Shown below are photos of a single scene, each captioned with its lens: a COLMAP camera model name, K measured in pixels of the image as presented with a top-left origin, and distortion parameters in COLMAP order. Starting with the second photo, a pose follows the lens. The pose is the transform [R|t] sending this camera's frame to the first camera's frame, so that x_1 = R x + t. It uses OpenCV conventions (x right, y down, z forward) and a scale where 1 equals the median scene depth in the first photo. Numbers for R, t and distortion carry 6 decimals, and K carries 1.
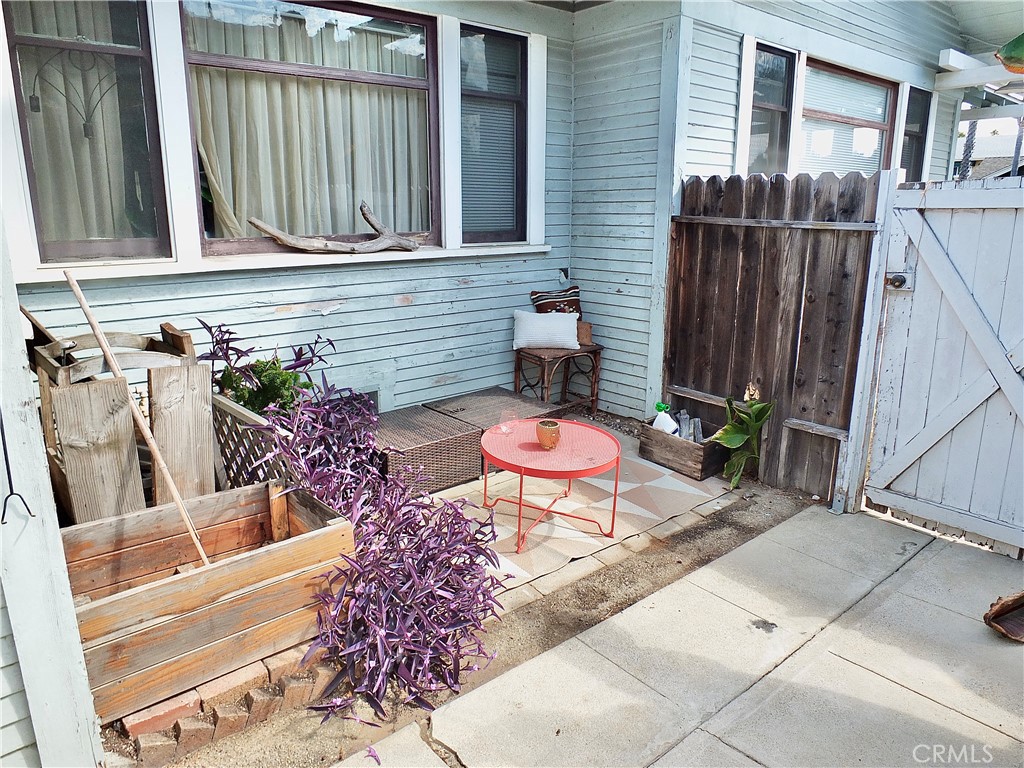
lens RADIAL K [[705.7, 0, 510.1], [0, 705.7, 379.1], [0, 0, 1]] dist [-0.022653, 0.000031]
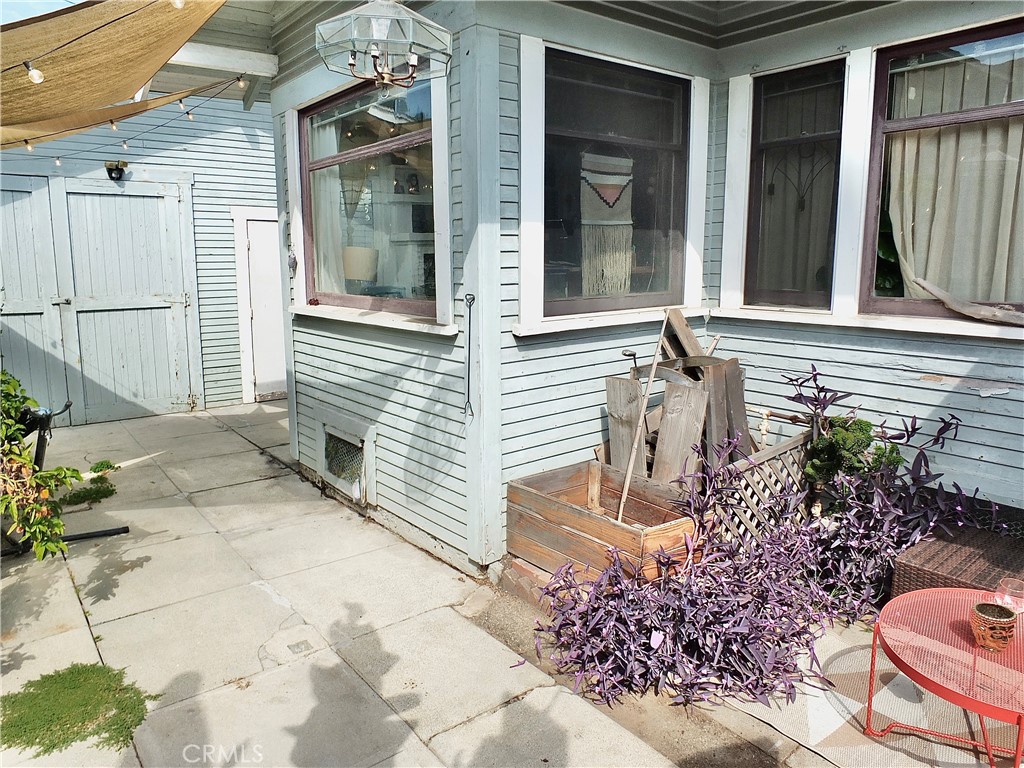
lens RADIAL K [[705.7, 0, 510.1], [0, 705.7, 379.1], [0, 0, 1]] dist [-0.022653, 0.000031]
pose [[-0.035263, 0.162409, -0.986093, 0.634919], [-0.245249, 0.955129, 0.166080, -0.124974], [0.968819, 0.247694, 0.006150, 0.507601]]
